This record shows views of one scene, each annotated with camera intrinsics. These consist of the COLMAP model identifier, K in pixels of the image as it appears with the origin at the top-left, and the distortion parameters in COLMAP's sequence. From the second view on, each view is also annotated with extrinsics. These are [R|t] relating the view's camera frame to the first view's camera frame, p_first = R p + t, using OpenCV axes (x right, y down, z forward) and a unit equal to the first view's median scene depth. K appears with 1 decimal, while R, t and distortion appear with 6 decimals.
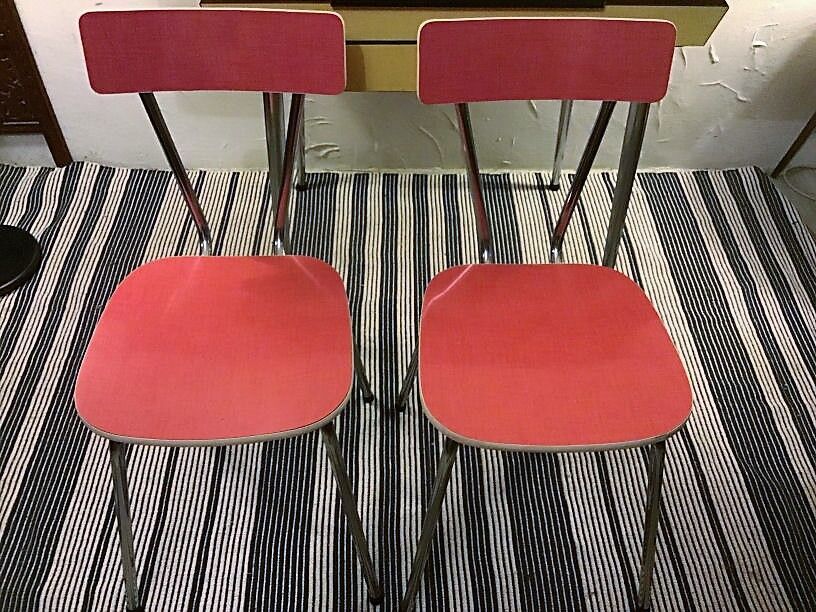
lens RADIAL K [[898.2, 0, 430.9], [0, 898.2, 305.3], [0, 0, 1]] dist [0.069888, -0.191631]
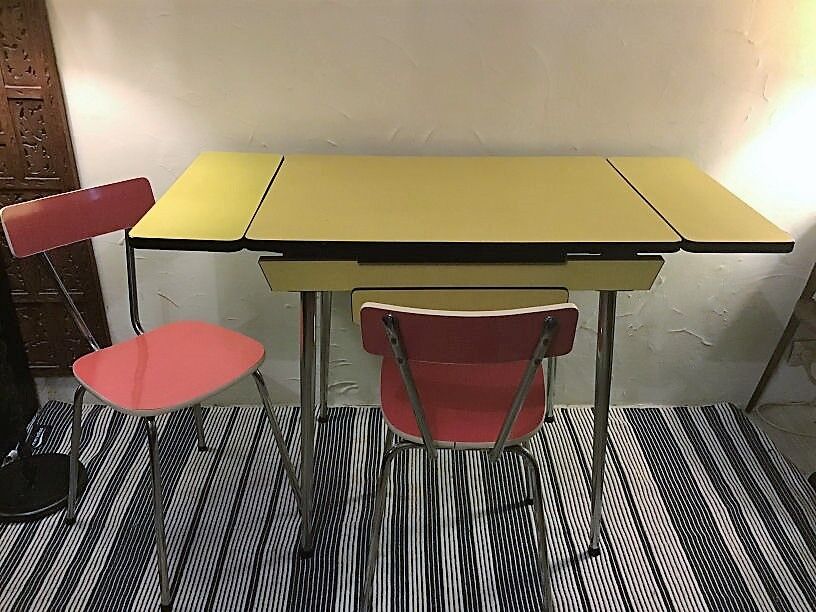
lens RADIAL K [[898.2, 0, 430.9], [0, 898.2, 305.3], [0, 0, 1]] dist [0.069888, -0.191631]
pose [[0.999873, -0.010660, -0.011829, 0.005508], [0.006153, 0.943824, -0.330390, 0.108286], [0.014686, 0.330276, 0.943770, -0.106773]]
